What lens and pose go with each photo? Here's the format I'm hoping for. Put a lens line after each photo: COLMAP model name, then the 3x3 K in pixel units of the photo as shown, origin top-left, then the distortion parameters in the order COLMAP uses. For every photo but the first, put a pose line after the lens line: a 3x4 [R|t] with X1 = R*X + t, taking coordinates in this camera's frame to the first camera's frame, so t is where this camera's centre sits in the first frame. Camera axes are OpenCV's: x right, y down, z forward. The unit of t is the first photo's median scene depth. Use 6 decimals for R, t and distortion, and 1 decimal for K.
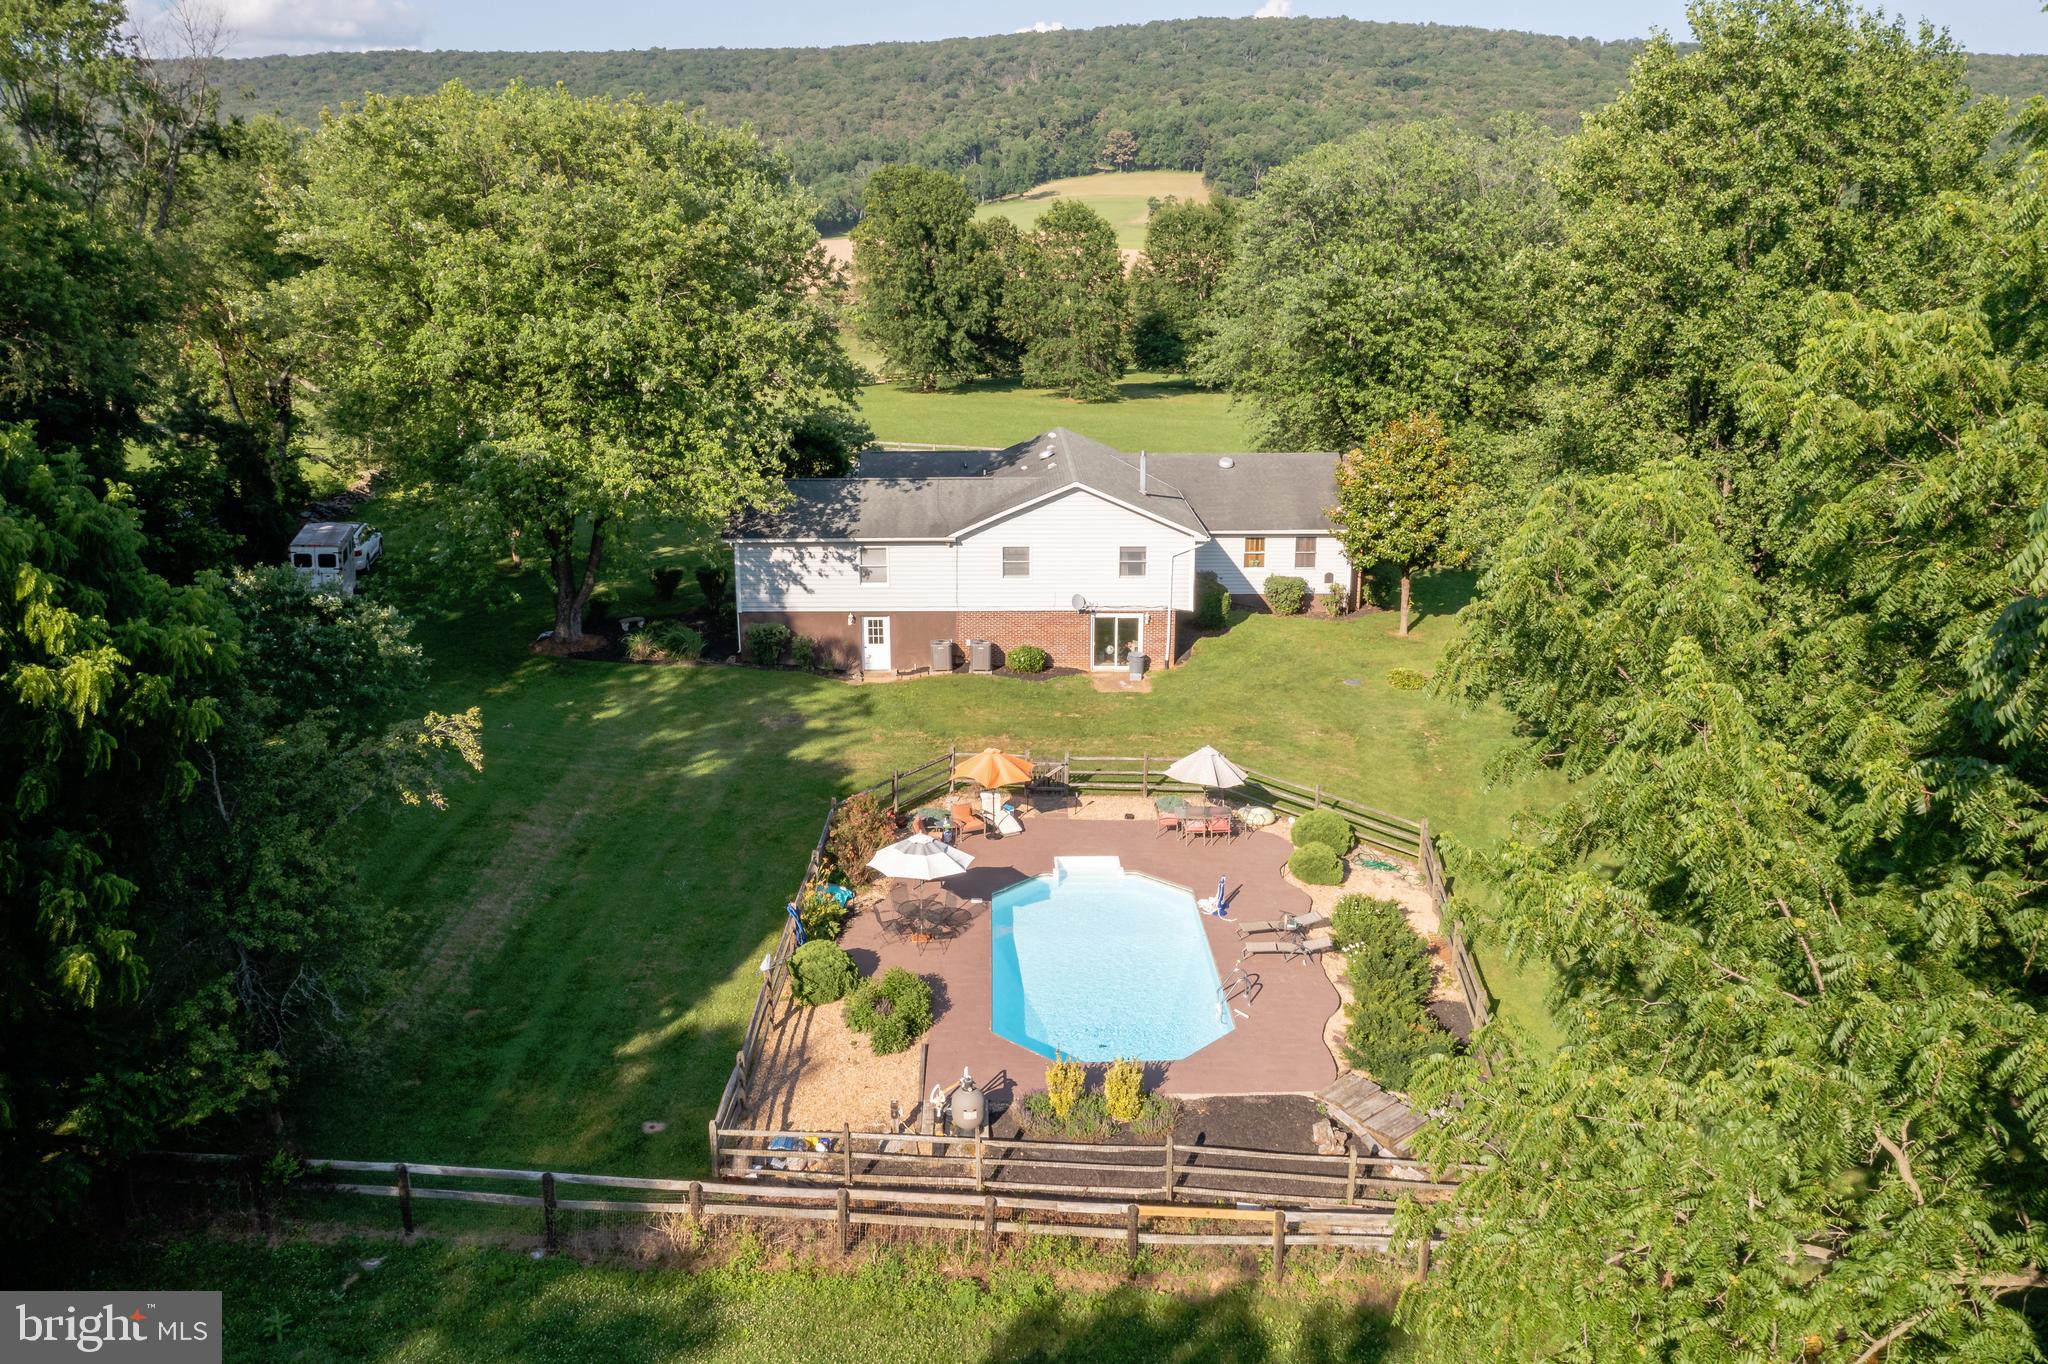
lens RADIAL K [[1624.2, 0, 1022.9], [0, 1624.2, 660.6], [0, 0, 1]] dist [-0.020392, 0.010729]
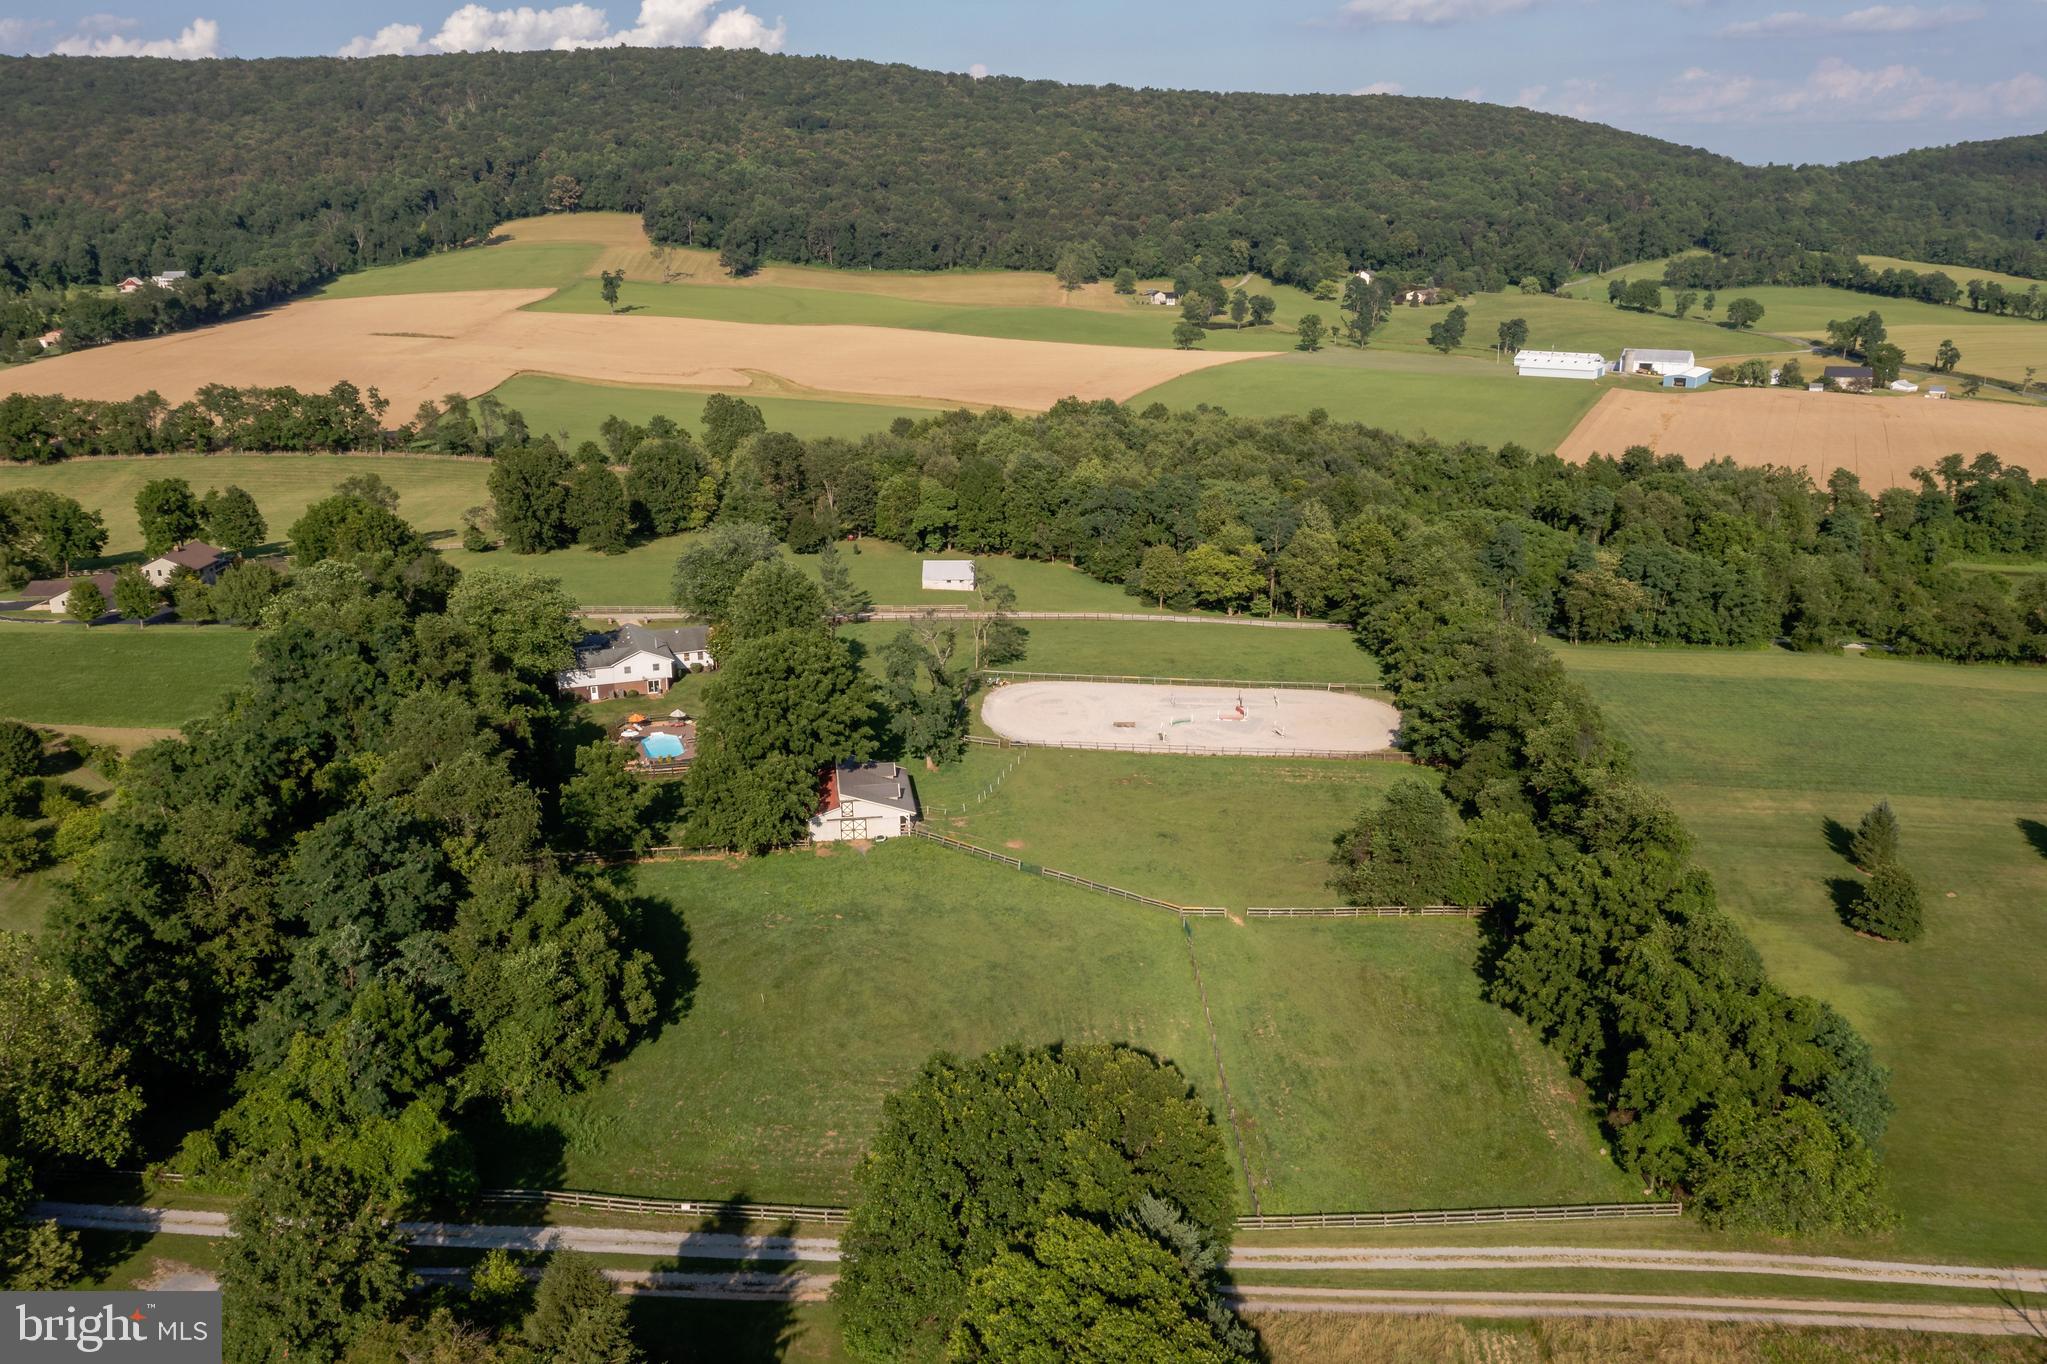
lens RADIAL K [[1623.4, 0, 1022.4], [0, 1623.4, 660.6], [0, 0, 1]] dist [-0.020392, 0.010729]
pose [[0.946524, -0.098171, 0.307335, -0.017871], [0.089672, 0.995098, 0.041692, -0.009329], [-0.309922, -0.011903, 0.950688, -0.181258]]
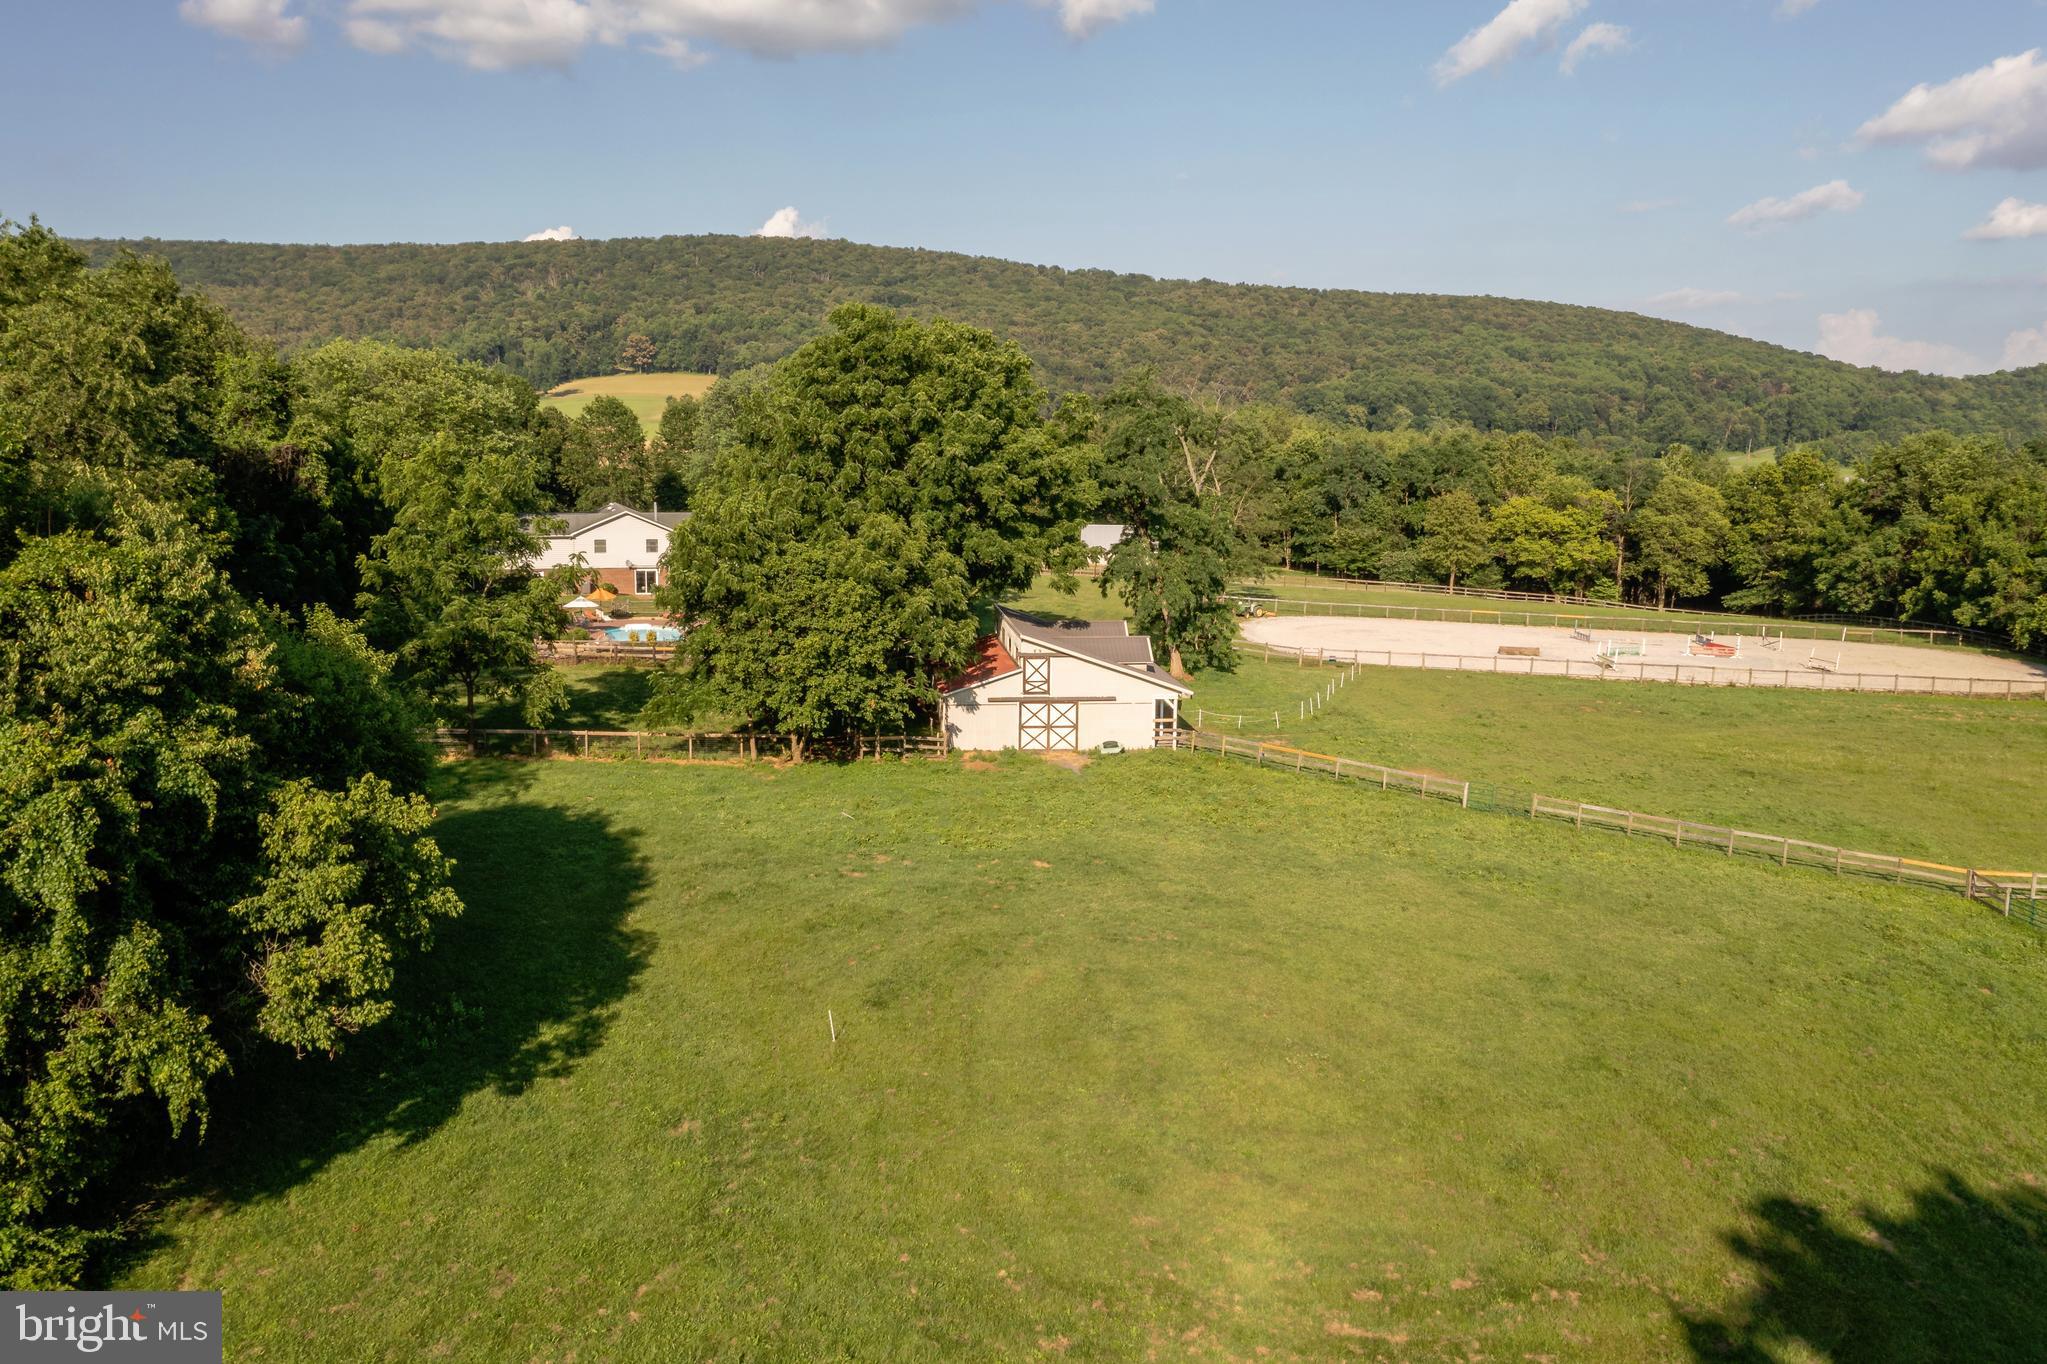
lens RADIAL K [[1623.4, 0, 1022.4], [0, 1623.4, 660.6], [0, 0, 1]] dist [-0.020392, 0.010729]
pose [[0.959224, -0.028047, 0.281251, -0.004552], [0.061003, 0.992156, -0.109114, 0.021610], [-0.275984, 0.121822, 0.953411, -0.074621]]
